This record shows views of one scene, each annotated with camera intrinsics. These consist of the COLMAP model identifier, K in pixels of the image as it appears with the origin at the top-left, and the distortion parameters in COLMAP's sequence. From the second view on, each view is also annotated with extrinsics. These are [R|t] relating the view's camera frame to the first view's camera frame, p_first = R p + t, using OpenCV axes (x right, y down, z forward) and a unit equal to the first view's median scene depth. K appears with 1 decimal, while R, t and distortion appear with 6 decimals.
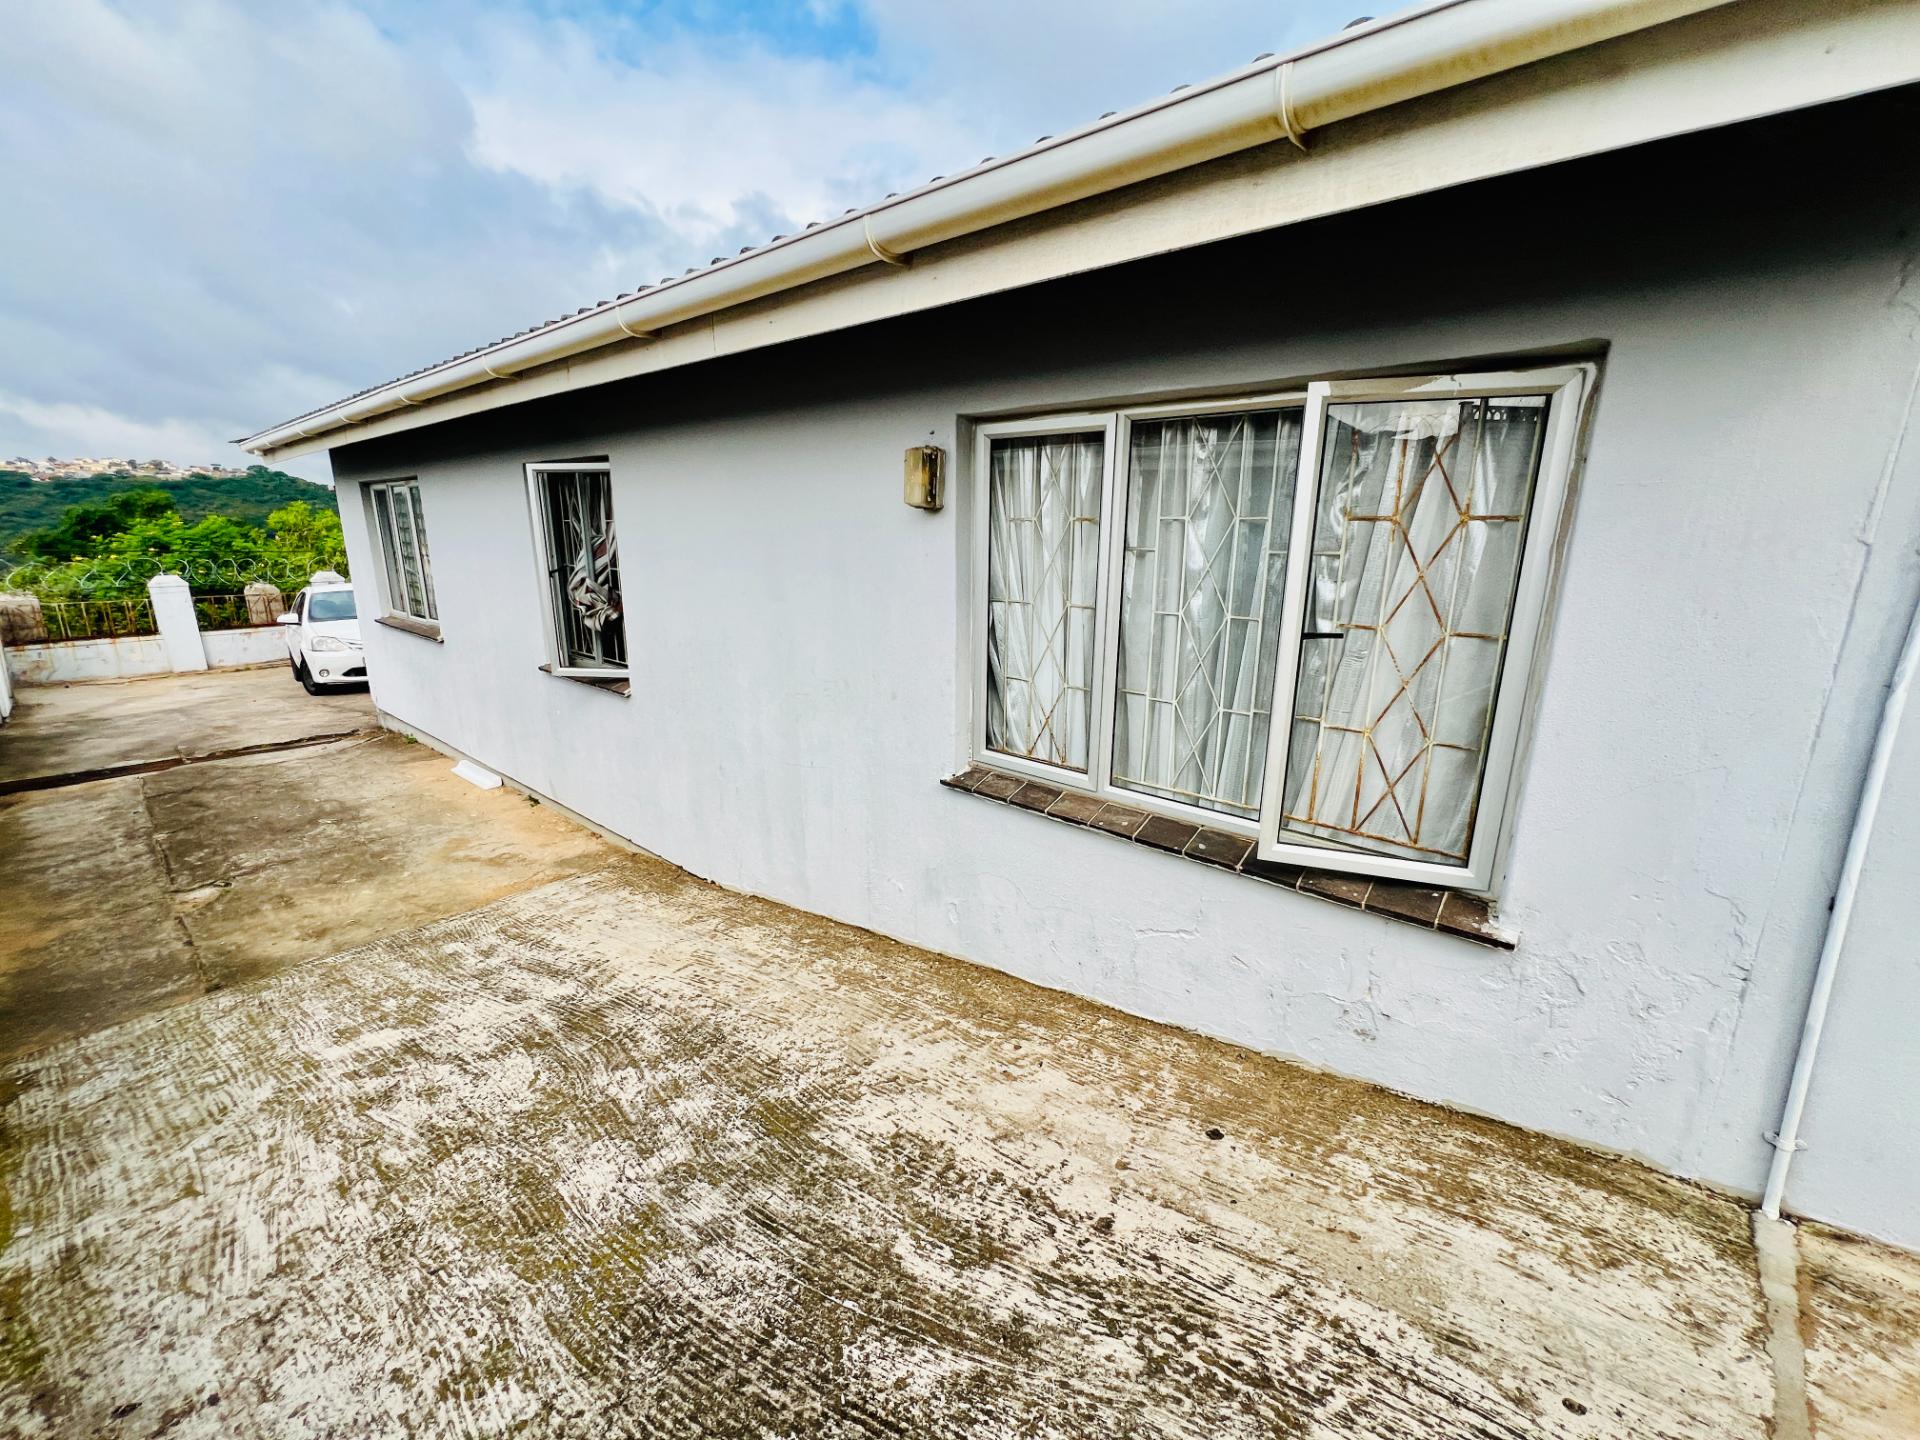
lens RADIAL K [[766.2, 0, 957.9], [0, 766.2, 717.6], [0, 0, 1]] dist [-0.003668, 0.000883]
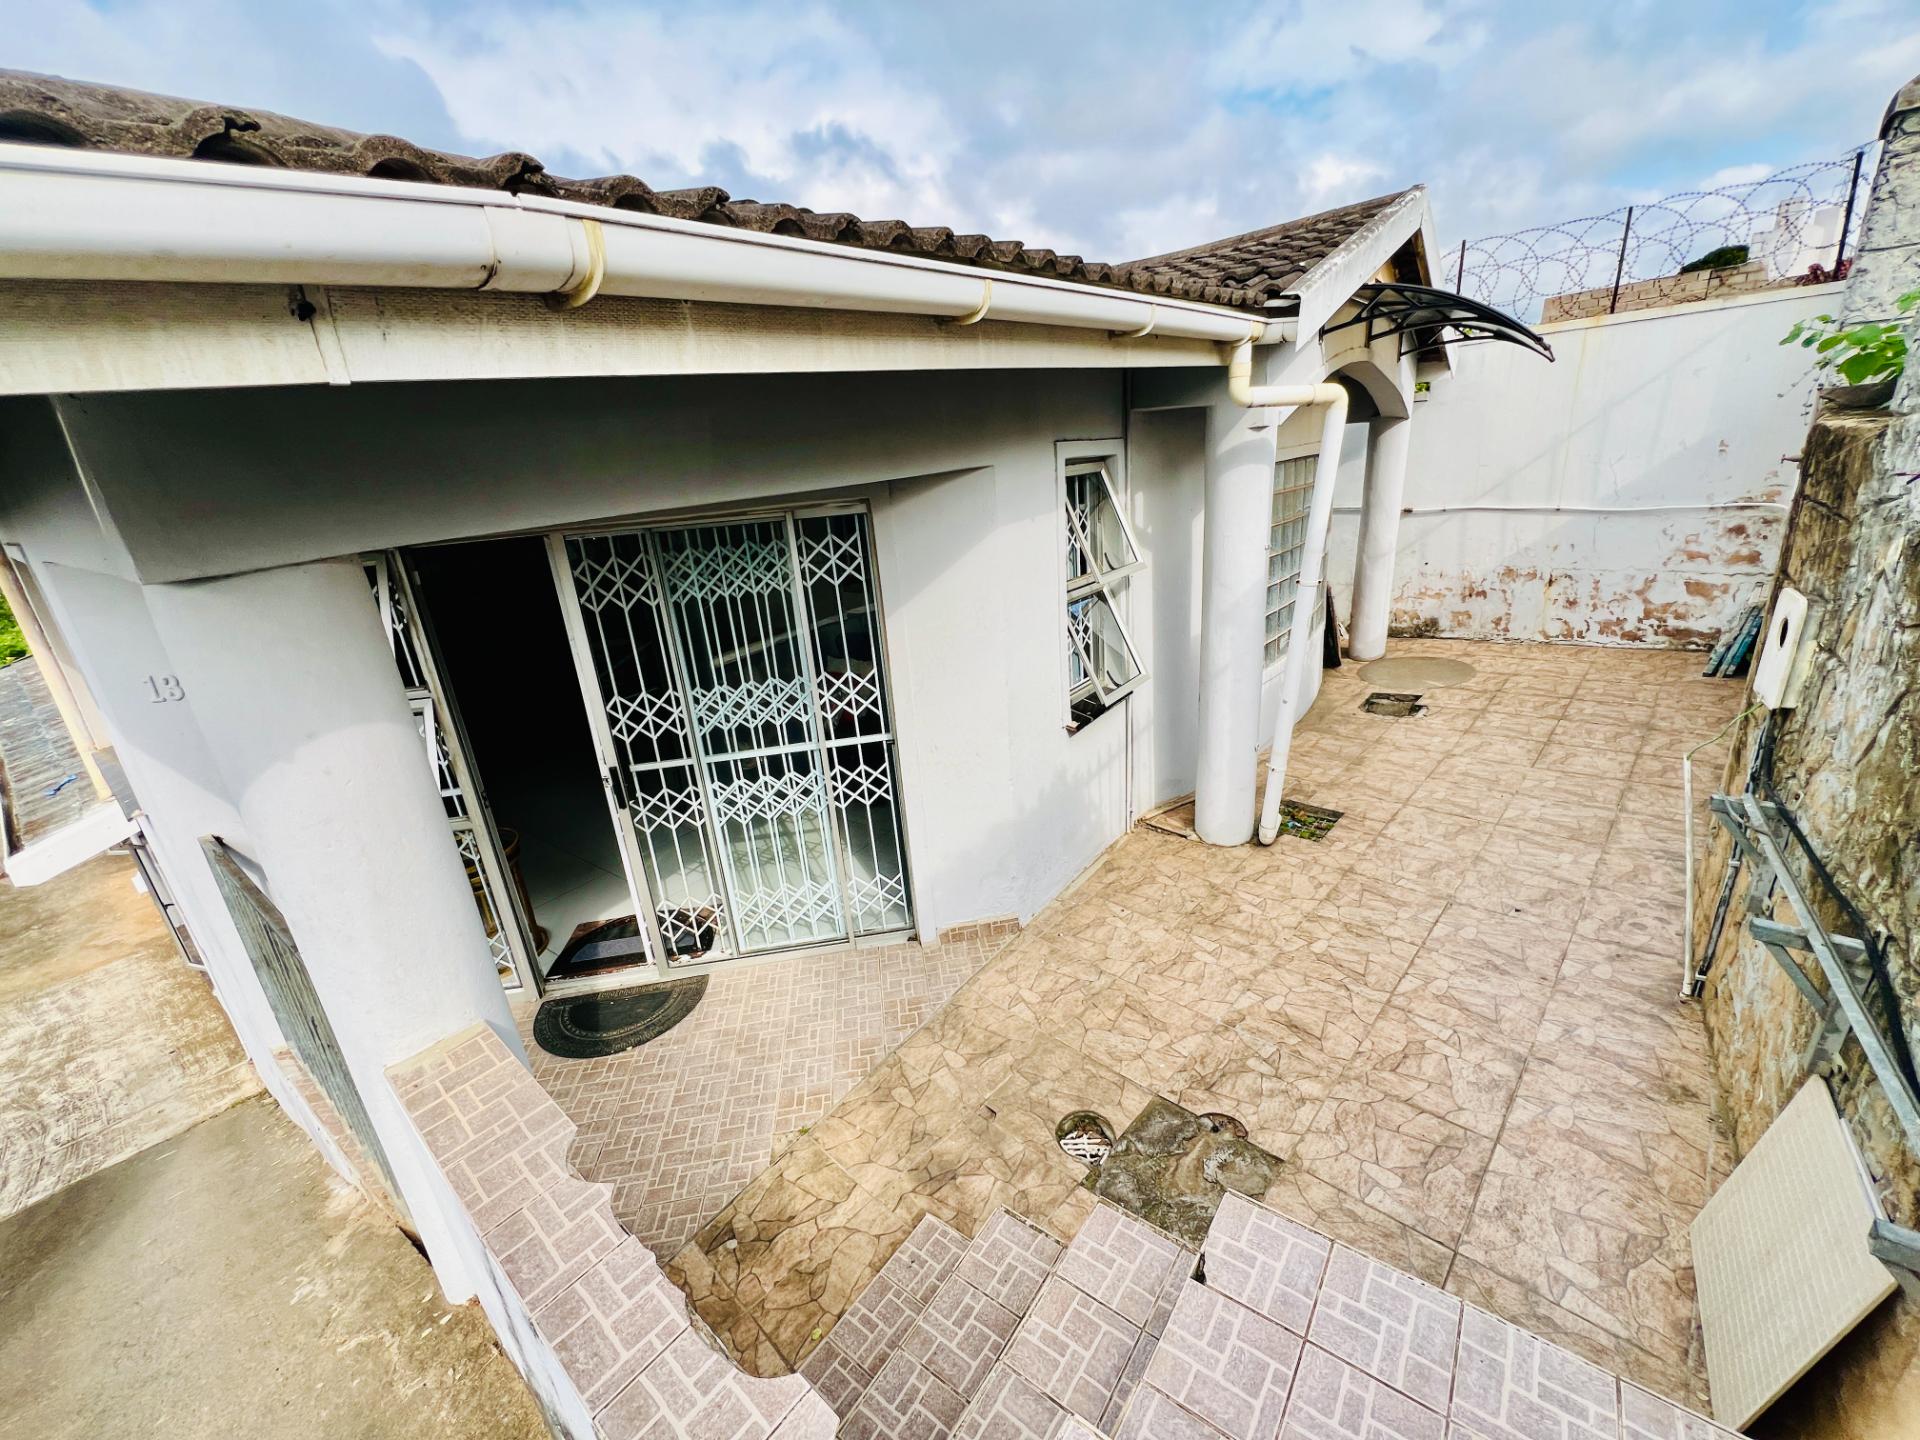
lens RADIAL K [[766.2, 0, 957.9], [0, 766.2, 717.6], [0, 0, 1]] dist [-0.003668, 0.000883]
pose [[0.995092, -0.097959, 0.014031, 1.541618], [0.096260, 0.991061, 0.092370, -0.351010], [-0.022954, -0.090566, 0.995626, -0.906431]]
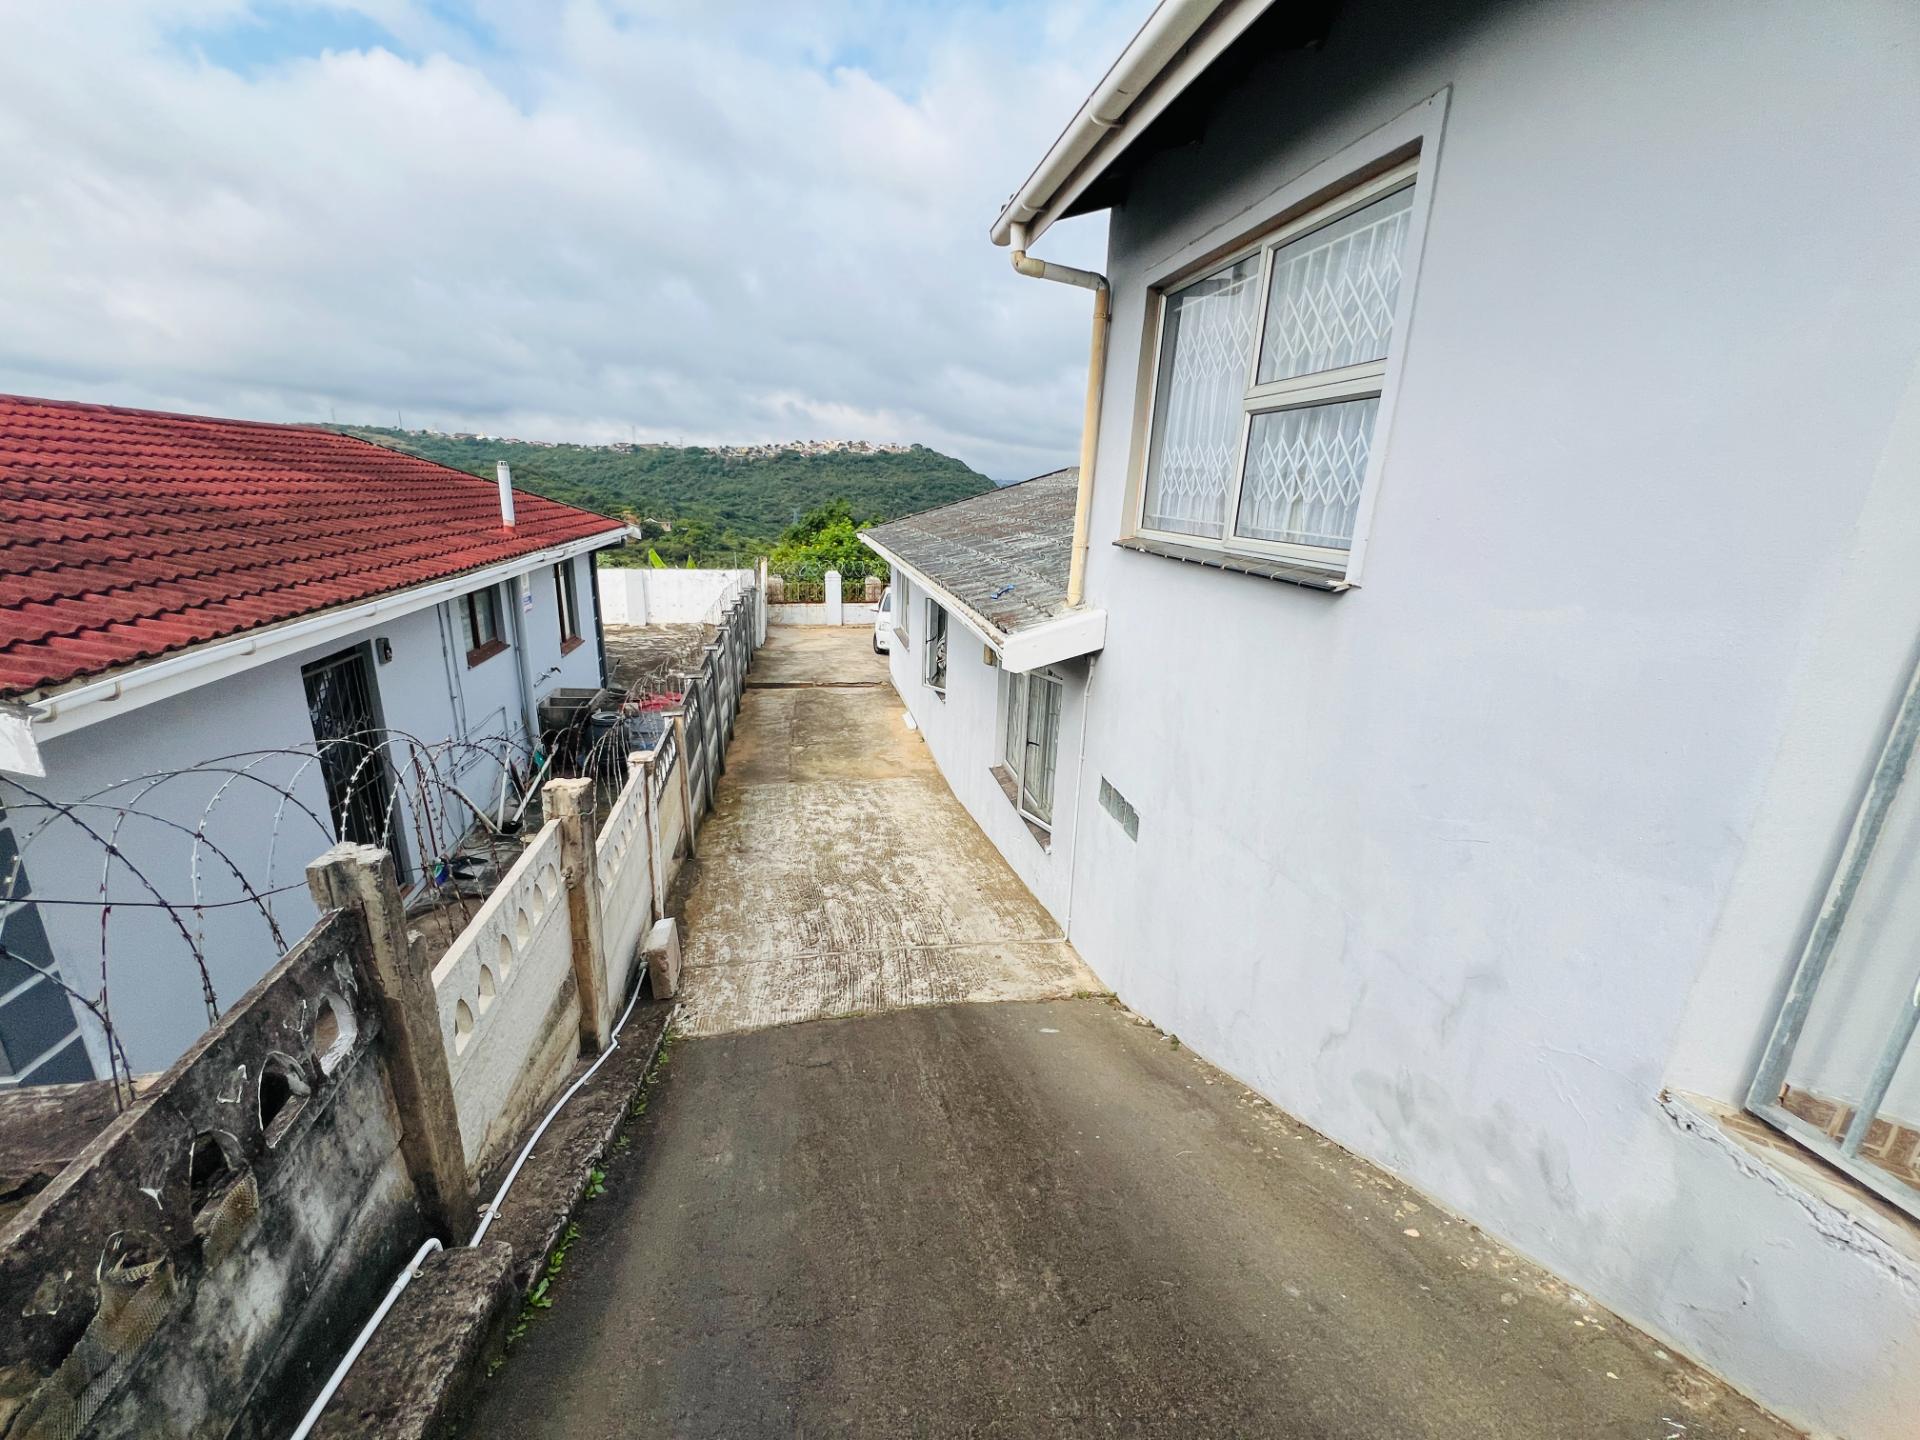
lens RADIAL K [[766.3, 0, 958.1], [0, 766.3, 717.2], [0, 0, 1]] dist [0.000168, 0.000250]
pose [[0.785895, 0.195894, -0.586510, 0.805099], [-0.176837, 0.980080, 0.090395, -0.173614], [0.592535, 0.032676, 0.804882, -0.660957]]
